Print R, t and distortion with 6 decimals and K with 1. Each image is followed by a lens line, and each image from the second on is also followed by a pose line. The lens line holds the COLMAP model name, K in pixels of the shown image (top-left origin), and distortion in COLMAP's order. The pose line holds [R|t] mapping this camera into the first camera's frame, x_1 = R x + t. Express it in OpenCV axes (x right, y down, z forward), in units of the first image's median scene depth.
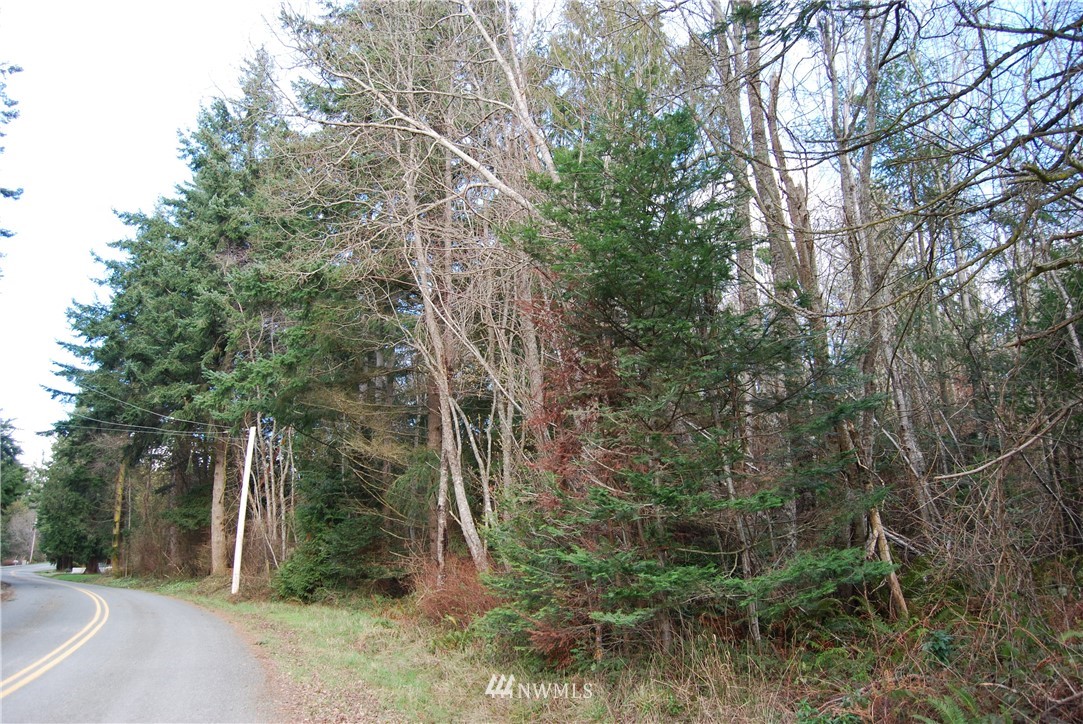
lens RADIAL K [[850.1, 0, 541.5], [0, 850.1, 362.0], [0, 0, 1]] dist [-0.070706, 0.013032]
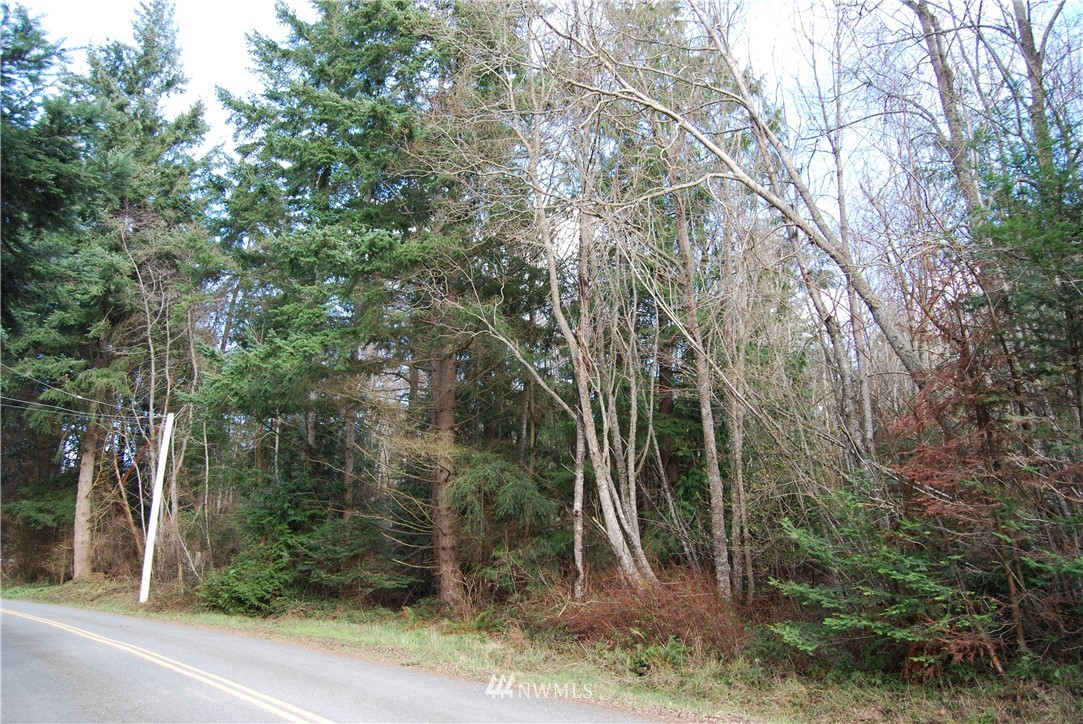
lens RADIAL K [[850.1, 0, 541.5], [0, 850.1, 362.0], [0, 0, 1]] dist [-0.070706, 0.013032]
pose [[0.965386, 0.080390, 0.248129, -0.198984], [-0.076594, 0.996751, -0.024930, 0.016863], [-0.249327, 0.005062, 0.968406, 0.056976]]
